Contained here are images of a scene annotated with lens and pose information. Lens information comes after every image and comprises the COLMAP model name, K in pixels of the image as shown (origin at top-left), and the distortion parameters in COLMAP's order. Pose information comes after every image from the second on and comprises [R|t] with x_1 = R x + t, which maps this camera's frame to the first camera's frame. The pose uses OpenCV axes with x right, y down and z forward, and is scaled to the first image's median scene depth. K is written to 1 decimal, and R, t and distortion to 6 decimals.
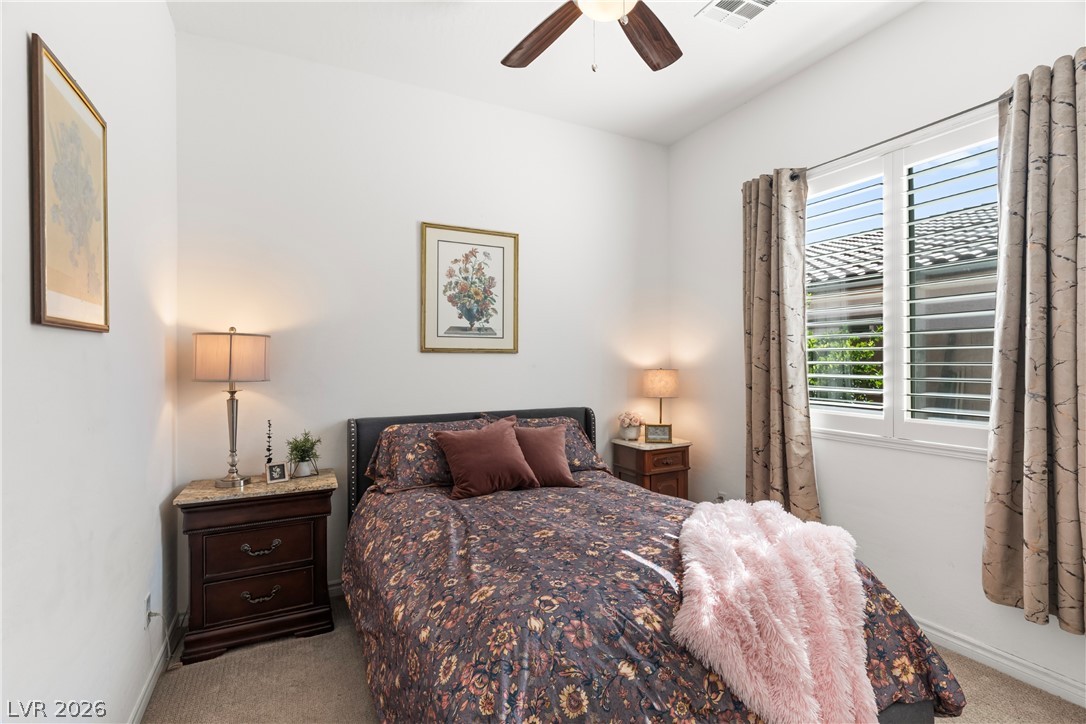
lens RADIAL K [[519.2, 0, 543.0], [0, 519.2, 362.0], [0, 0, 1]] dist [0.002428, 0.000386]
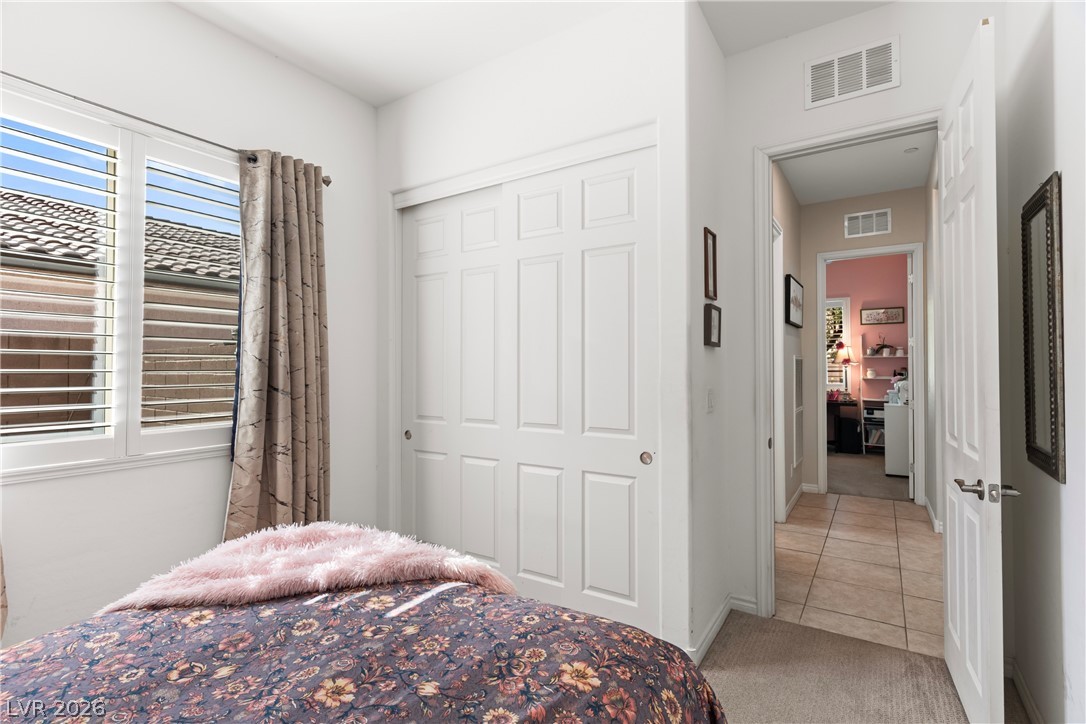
lens RADIAL K [[519.2, 0, 543.0], [0, 519.2, 362.0], [0, 0, 1]] dist [0.002428, 0.000386]
pose [[-0.507977, 0.015667, 0.861228, -0.595783], [0.006689, 0.999876, -0.014244, 0.006417], [-0.861345, -0.001475, -0.508019, 1.151948]]
